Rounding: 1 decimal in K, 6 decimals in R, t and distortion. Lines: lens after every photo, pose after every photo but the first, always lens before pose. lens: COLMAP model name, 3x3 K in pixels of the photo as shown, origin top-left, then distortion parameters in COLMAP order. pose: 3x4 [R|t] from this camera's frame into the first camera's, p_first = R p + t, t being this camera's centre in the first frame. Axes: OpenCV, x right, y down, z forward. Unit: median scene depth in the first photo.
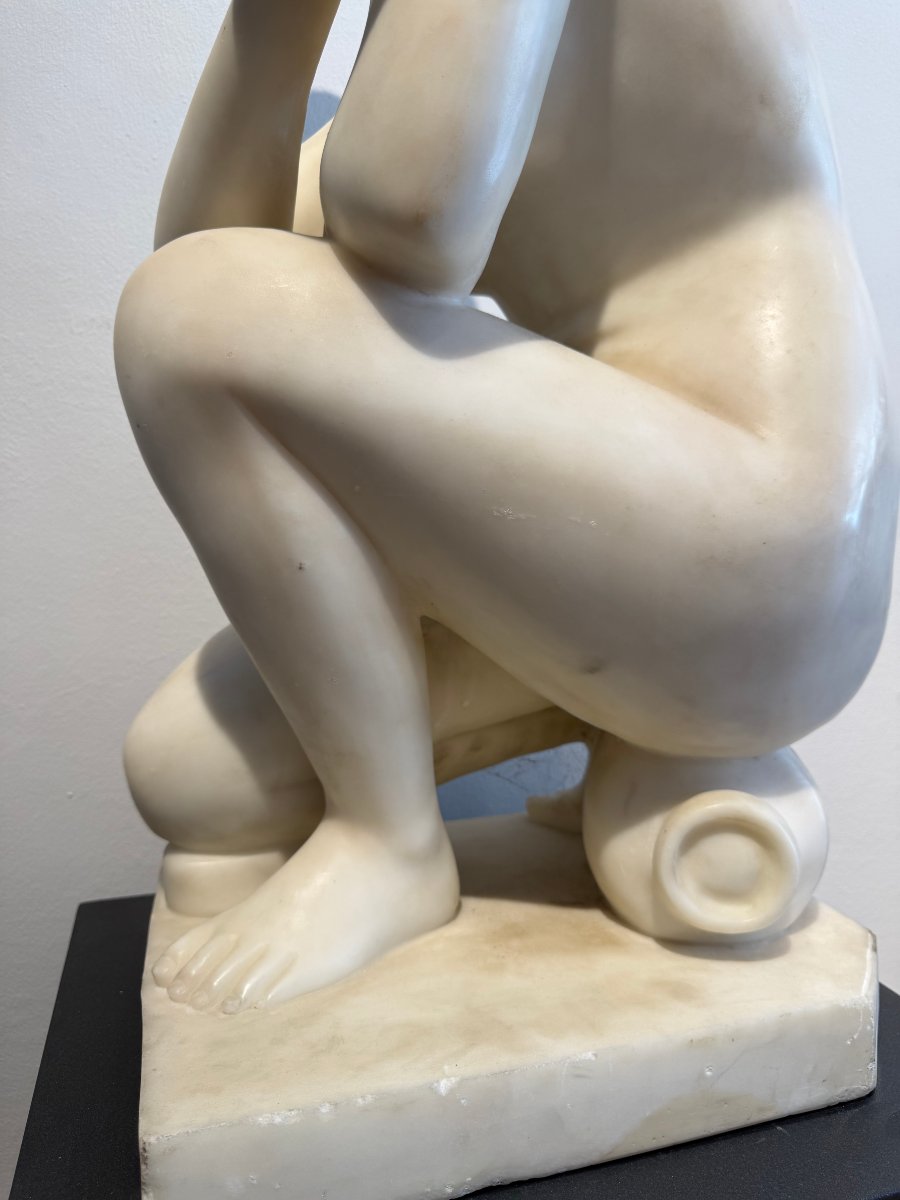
lens RADIAL K [[877.9, 0, 453.6], [0, 877.9, 584.5], [0, 0, 1]] dist [-0.004391, -0.002873]
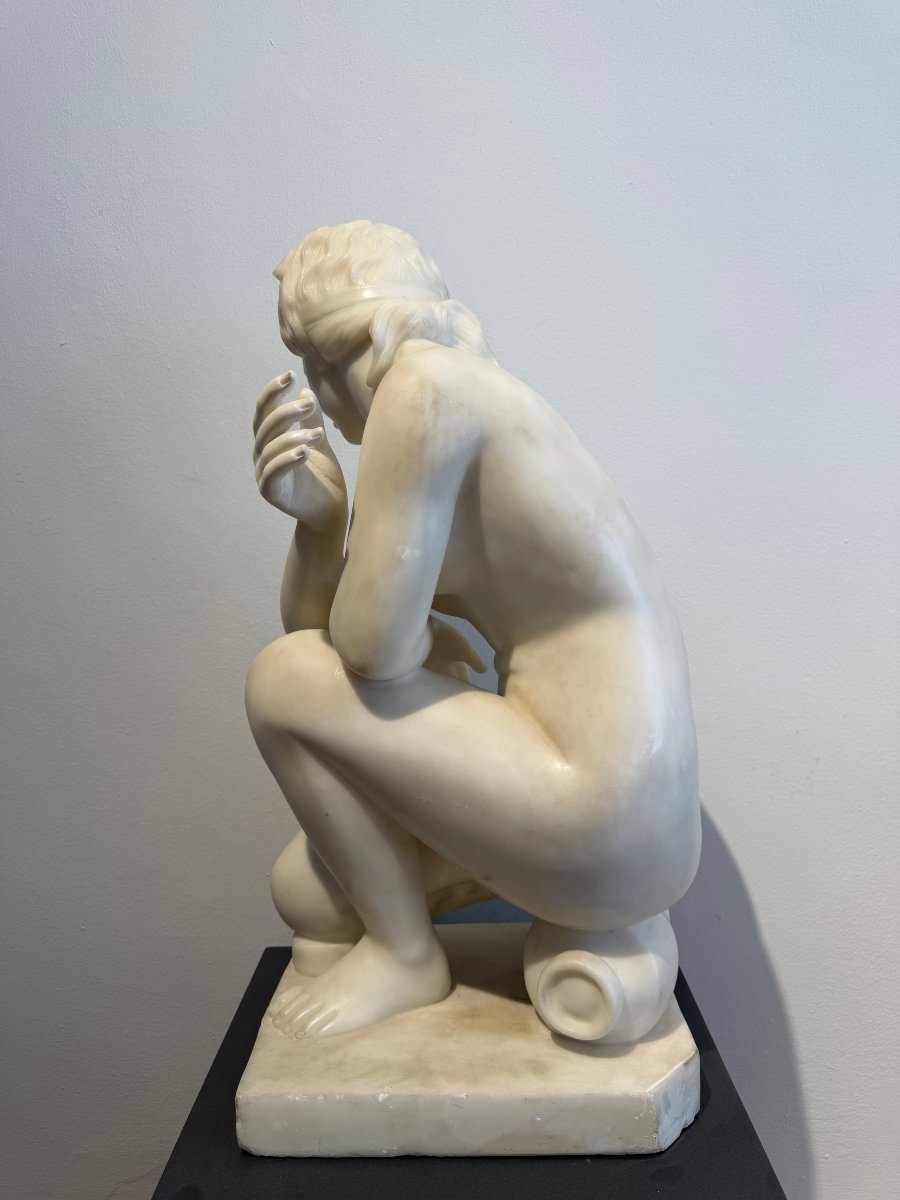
lens RADIAL K [[849.5, 0, 459.1], [0, 849.5, 593.3], [0, 0, 1]] dist [0.004431, 0.000942]
pose [[0.952925, 0.006889, -0.303127, 0.636735], [-0.008337, 0.999959, -0.003482, -0.479784], [0.303091, 0.005845, 0.952944, -0.668779]]
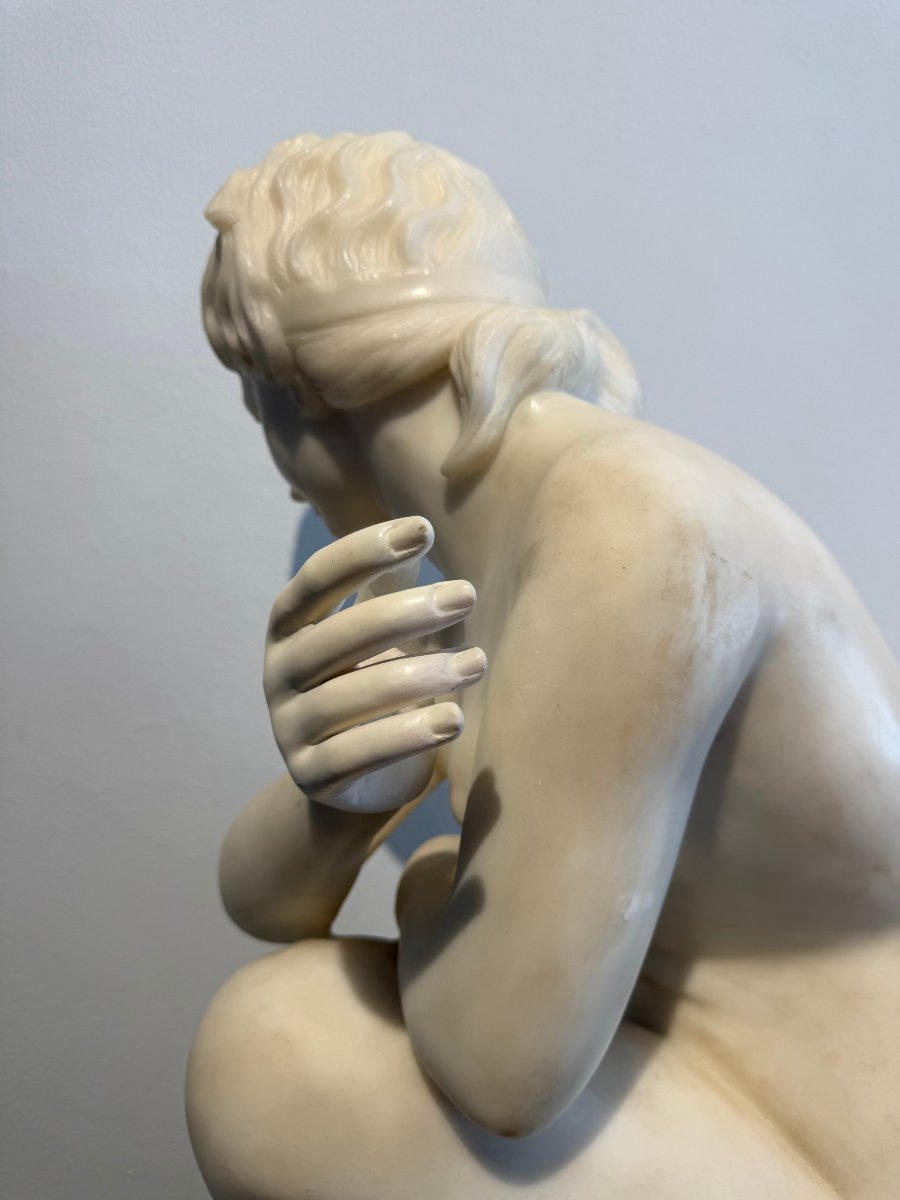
lens RADIAL K [[849.5, 0, 459.1], [0, 849.5, 593.3], [0, 0, 1]] dist [0.004431, 0.000942]
pose [[0.999173, 0.021333, -0.034606, -0.061930], [-0.019565, 0.998525, 0.050642, -0.853602], [0.035635, -0.049924, 0.998117, 0.099677]]
